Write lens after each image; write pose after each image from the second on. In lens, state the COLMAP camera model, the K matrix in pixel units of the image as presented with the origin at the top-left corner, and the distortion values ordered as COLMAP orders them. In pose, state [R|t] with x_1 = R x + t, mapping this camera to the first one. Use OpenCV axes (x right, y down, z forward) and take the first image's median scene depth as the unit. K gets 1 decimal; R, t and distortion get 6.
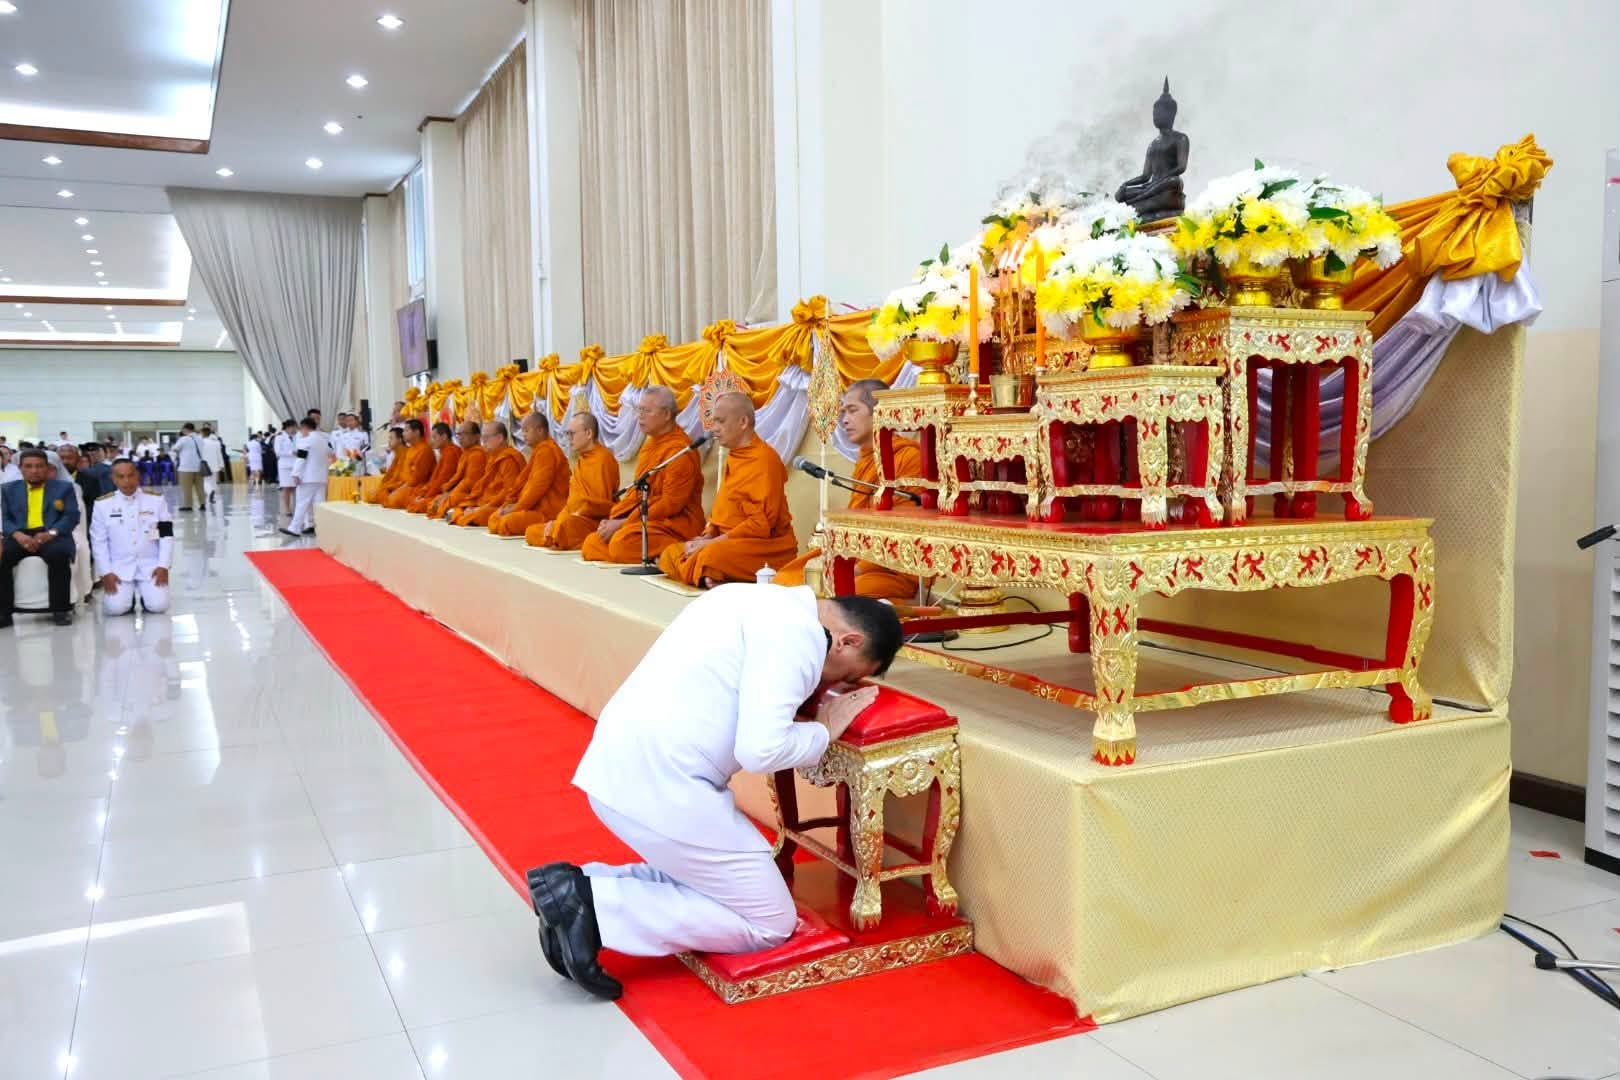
lens RADIAL K [[1469.8, 0, 810.0], [0, 1469.8, 540.0], [0, 0, 1]] dist [-0.000624, 0.093089]
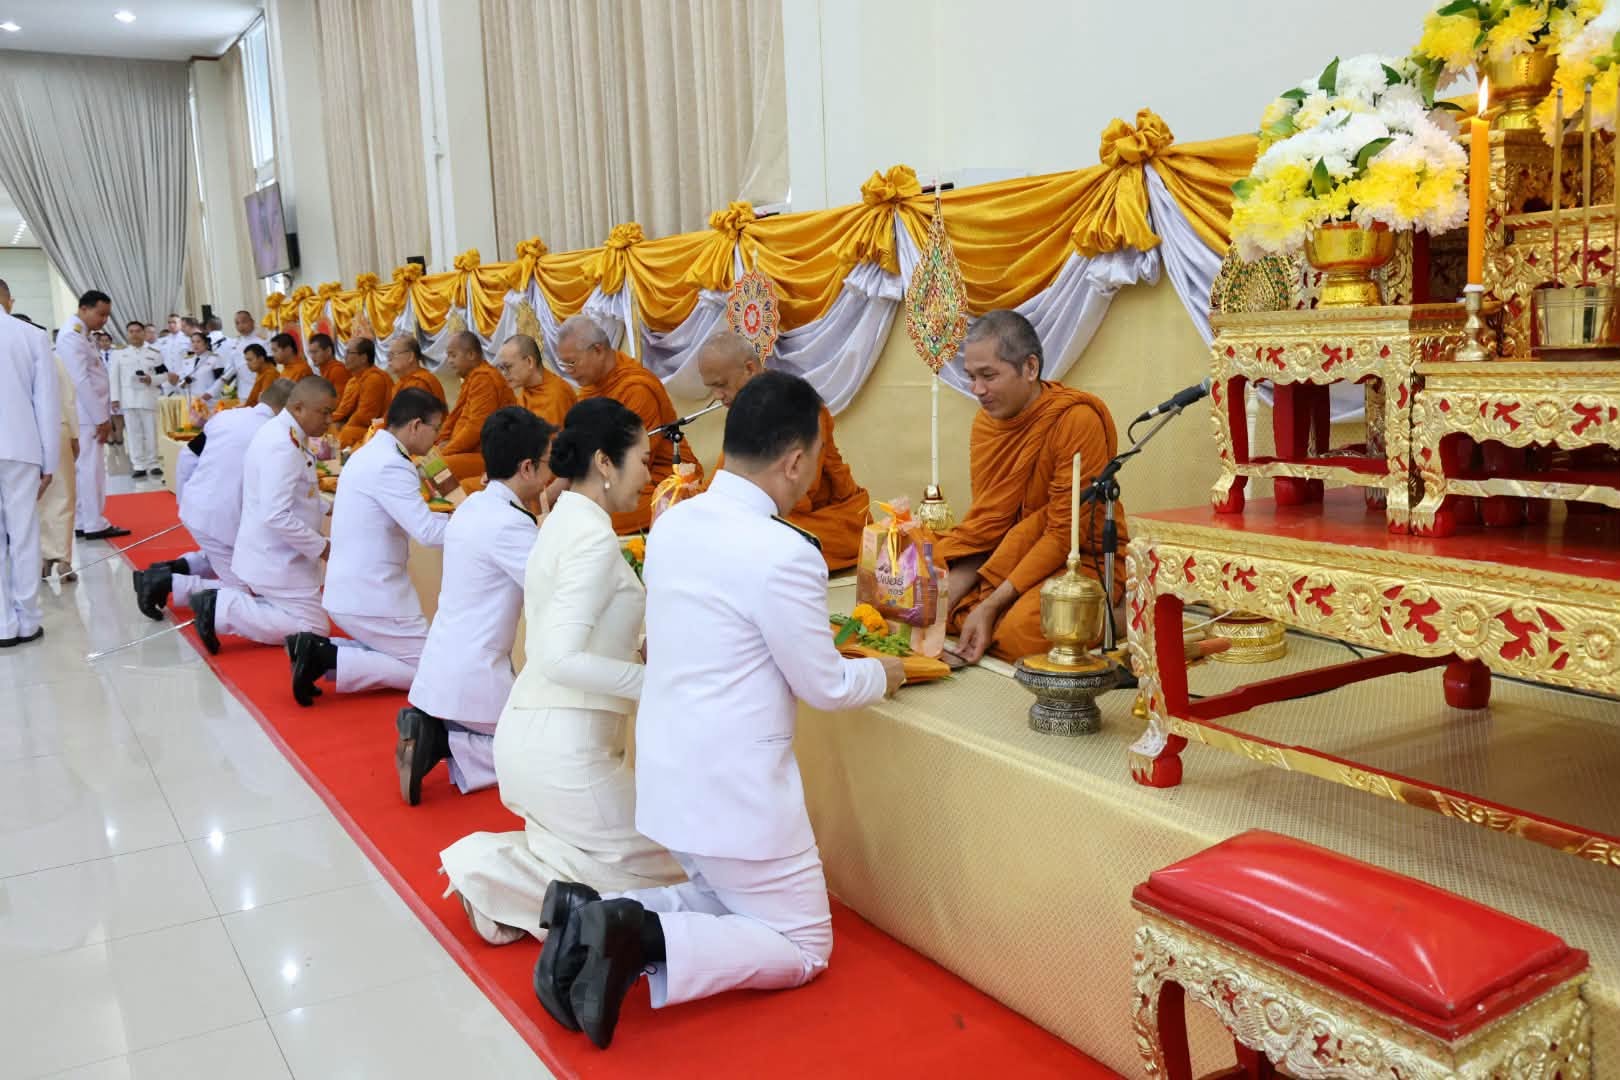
lens RADIAL K [[1469.8, 0, 810.0], [0, 1469.8, 540.0], [0, 0, 1]] dist [-0.000624, 0.093089]
pose [[0.994264, -0.037671, 0.100098, -0.094196], [0.029954, 0.996542, 0.077507, -0.031829], [-0.102671, -0.074064, 0.991954, 0.217861]]
